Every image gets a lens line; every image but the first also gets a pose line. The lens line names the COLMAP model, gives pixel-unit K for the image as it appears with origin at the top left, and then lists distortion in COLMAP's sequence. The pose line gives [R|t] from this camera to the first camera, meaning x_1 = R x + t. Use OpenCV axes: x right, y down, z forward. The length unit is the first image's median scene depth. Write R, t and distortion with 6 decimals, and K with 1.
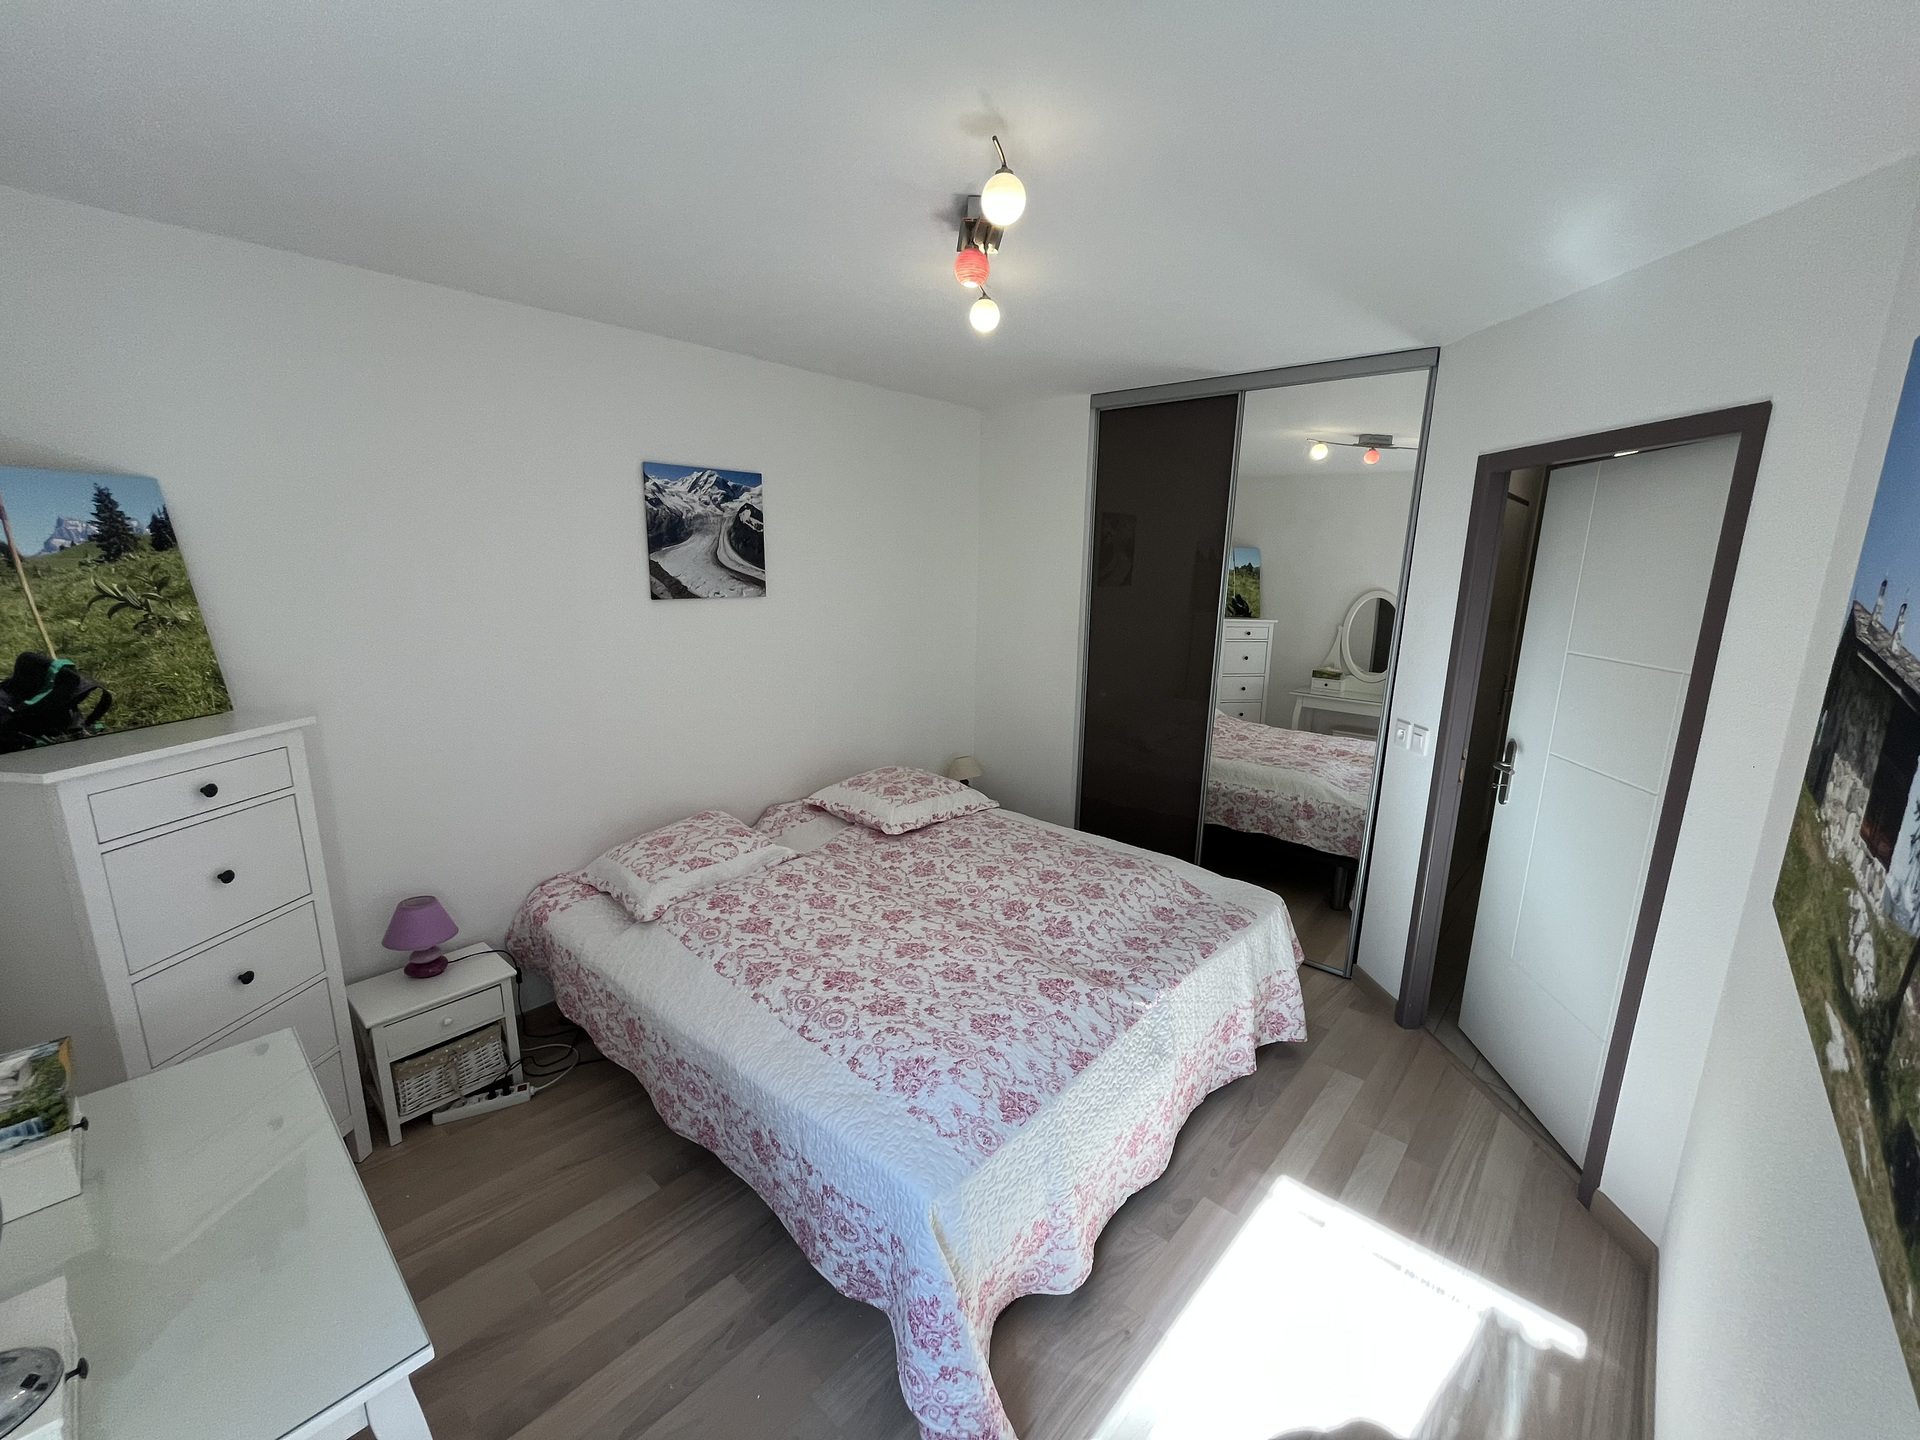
lens RADIAL K [[768.9, 0, 959.7], [0, 768.9, 722.0], [0, 0, 1]] dist [-0.000781, 0.000040]
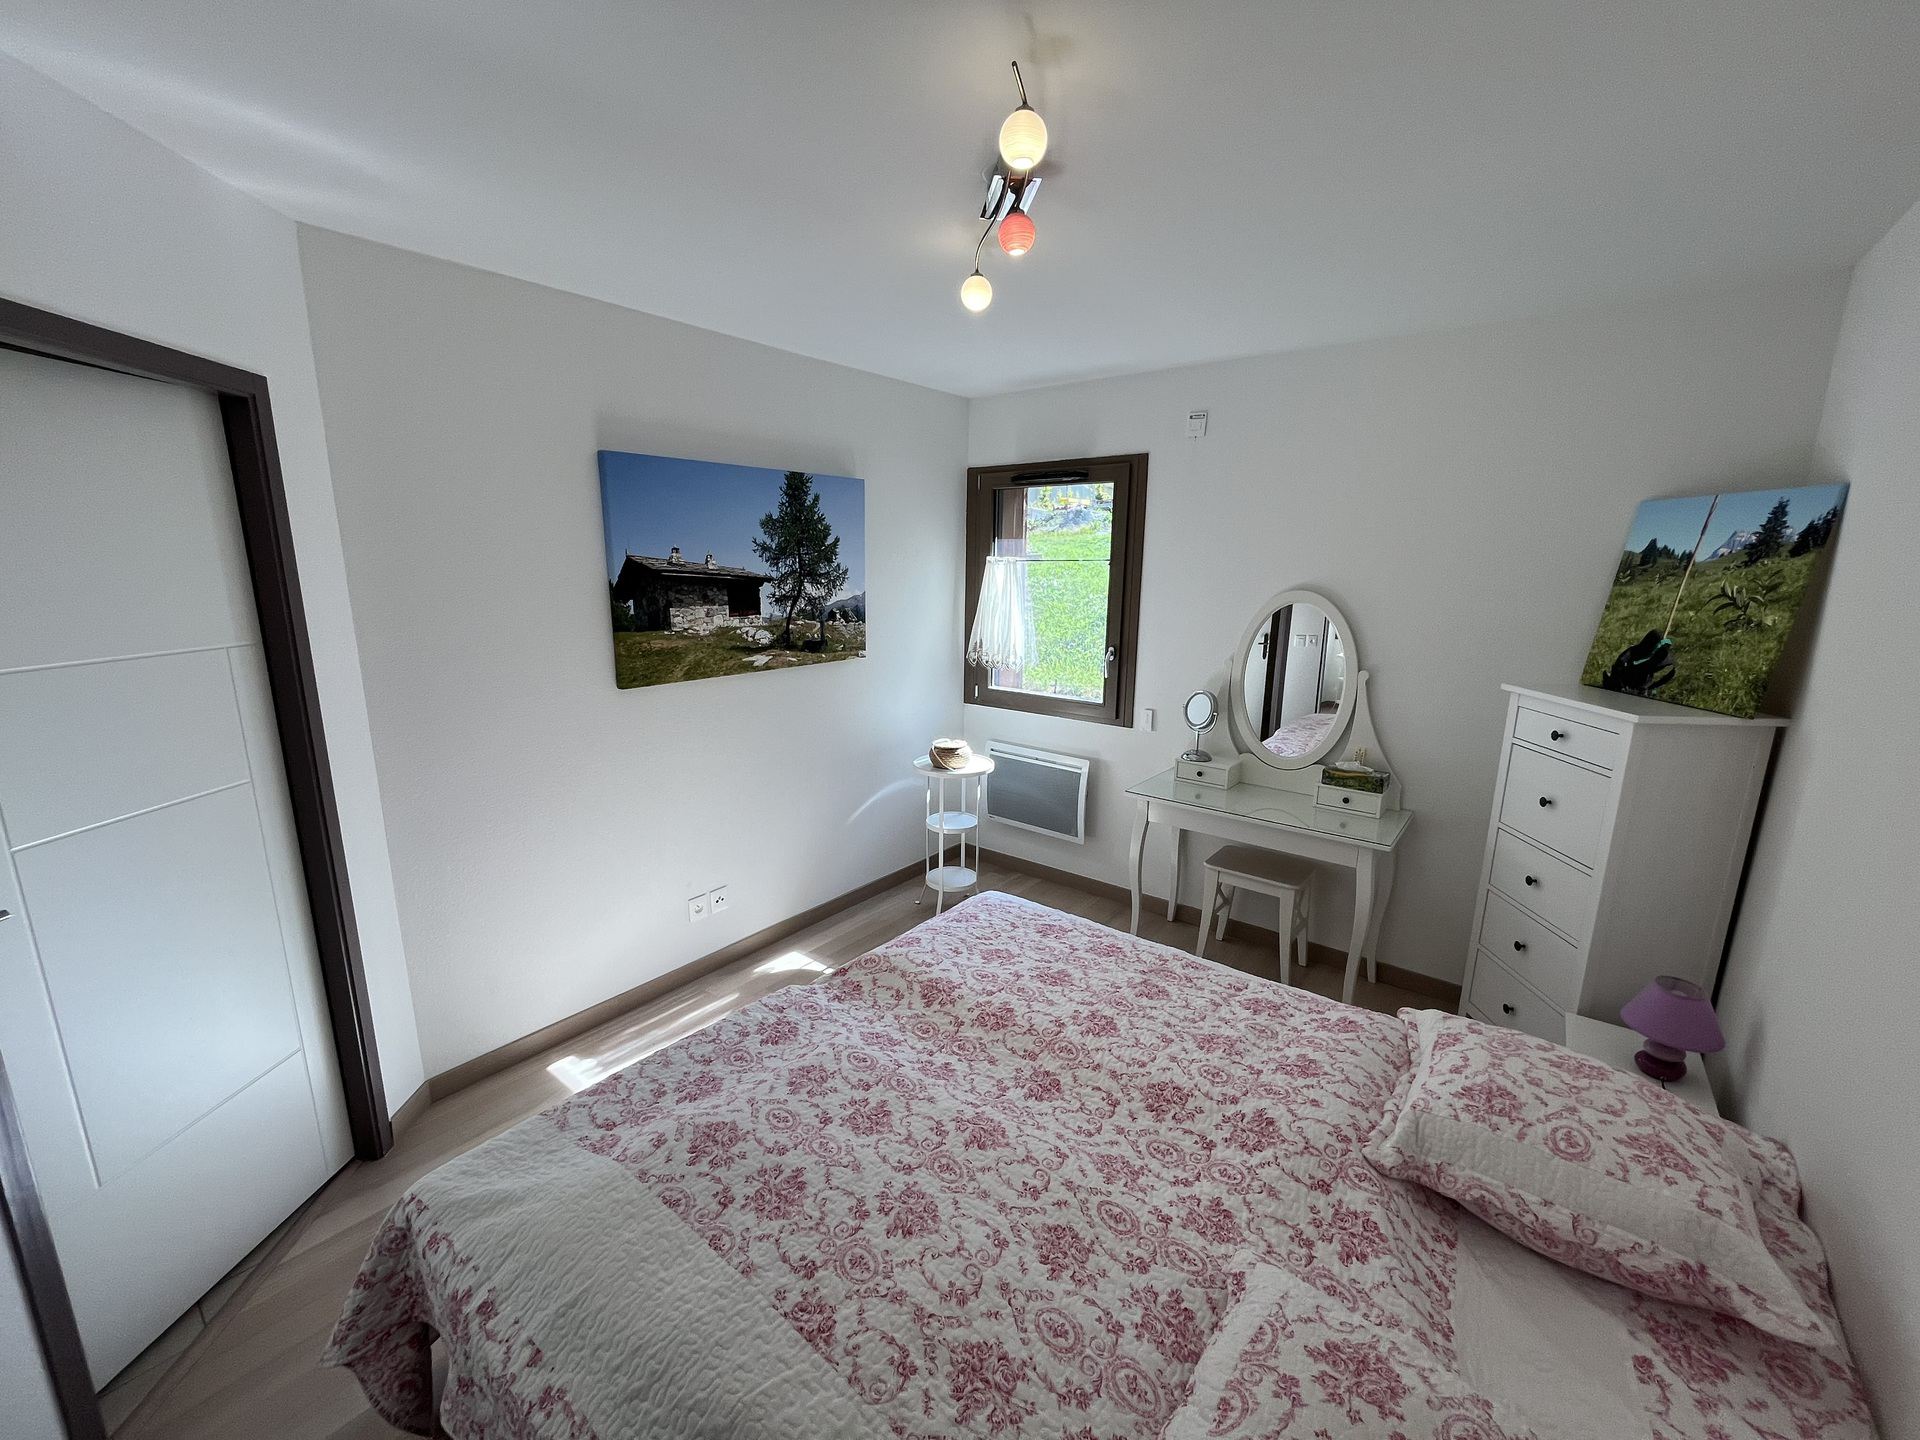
lens RADIAL K [[768.9, 0, 951.6], [0, 768.9, 724.0], [0, 0, 1]] dist [-0.000781, 0.000040]
pose [[-0.997926, -0.012861, -0.063069, 0.145214], [-0.037434, 0.913056, 0.406112, -0.413560], [0.052362, 0.407630, -0.911644, 2.068602]]
